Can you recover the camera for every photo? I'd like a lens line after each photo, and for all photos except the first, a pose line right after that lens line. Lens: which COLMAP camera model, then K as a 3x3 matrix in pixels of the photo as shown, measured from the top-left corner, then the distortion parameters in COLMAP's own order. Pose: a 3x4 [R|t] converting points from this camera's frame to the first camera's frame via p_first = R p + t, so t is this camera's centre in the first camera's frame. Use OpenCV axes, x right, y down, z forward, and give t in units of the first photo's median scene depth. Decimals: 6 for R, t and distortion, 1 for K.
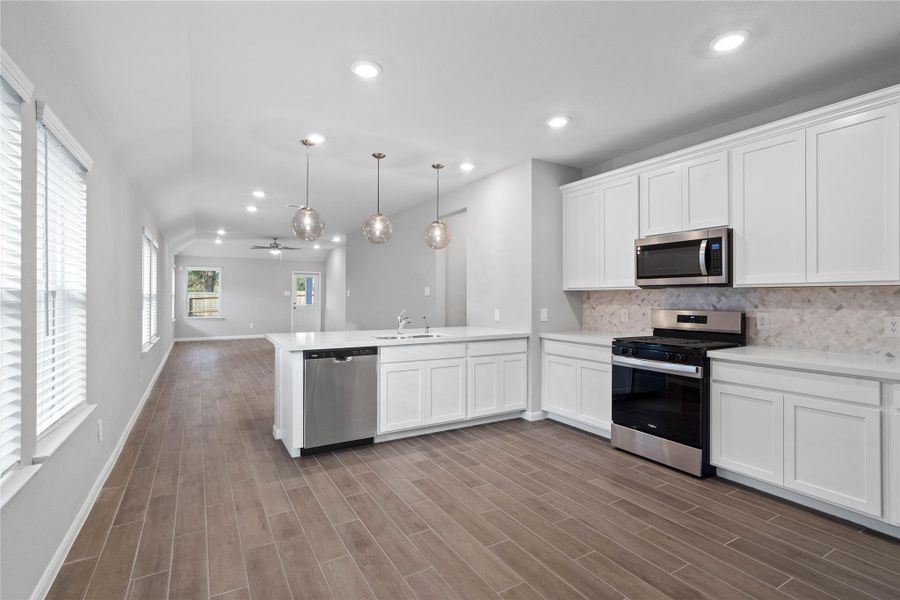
lens RADIAL K [[429.1, 0, 443.5], [0, 429.1, 296.2], [0, 0, 1]] dist [-0.017140, 0.005402]
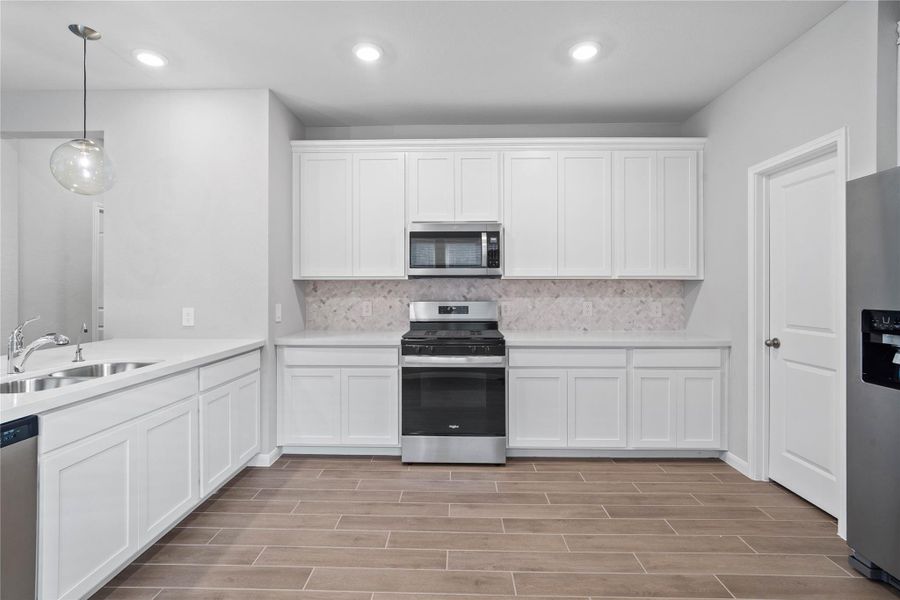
lens RADIAL K [[429.1, 0, 445.7], [0, 429.1, 290.5], [0, 0, 1]] dist [-0.017140, 0.005402]
pose [[0.524696, -0.005516, 0.851272, -0.286843], [-0.000321, 0.999978, 0.006677, 0.000884], [-0.851289, -0.003777, 0.524683, 0.480027]]
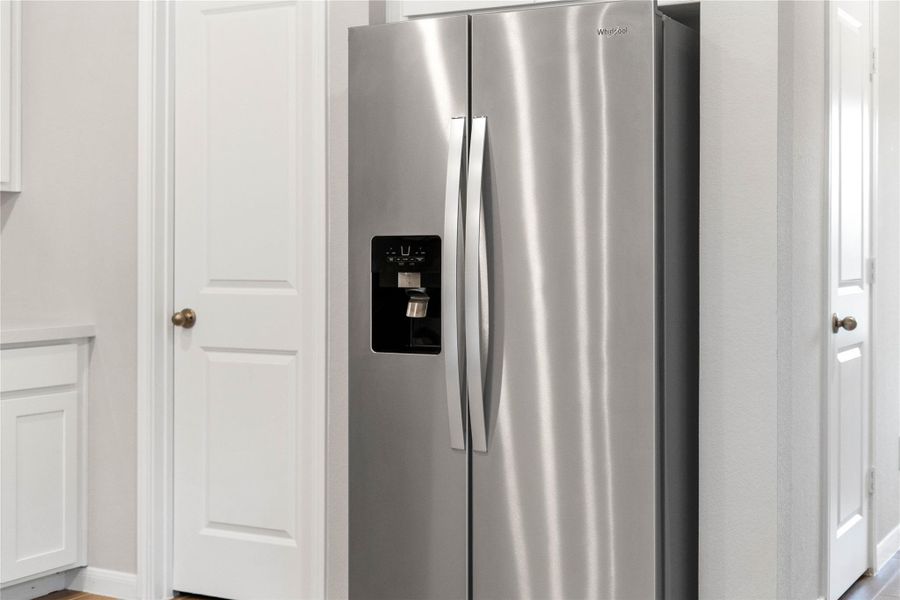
lens RADIAL K [[1326.5, 0, 452.4], [0, 1326.5, 296.4], [0, 0, 1]] dist [-0.034486, 0.000000]
pose [[-0.512525, -0.030013, 0.858148, -0.477907], [-0.006145, 0.999492, 0.031286, 0.040687], [-0.858651, 0.010761, -0.512448, 0.781767]]
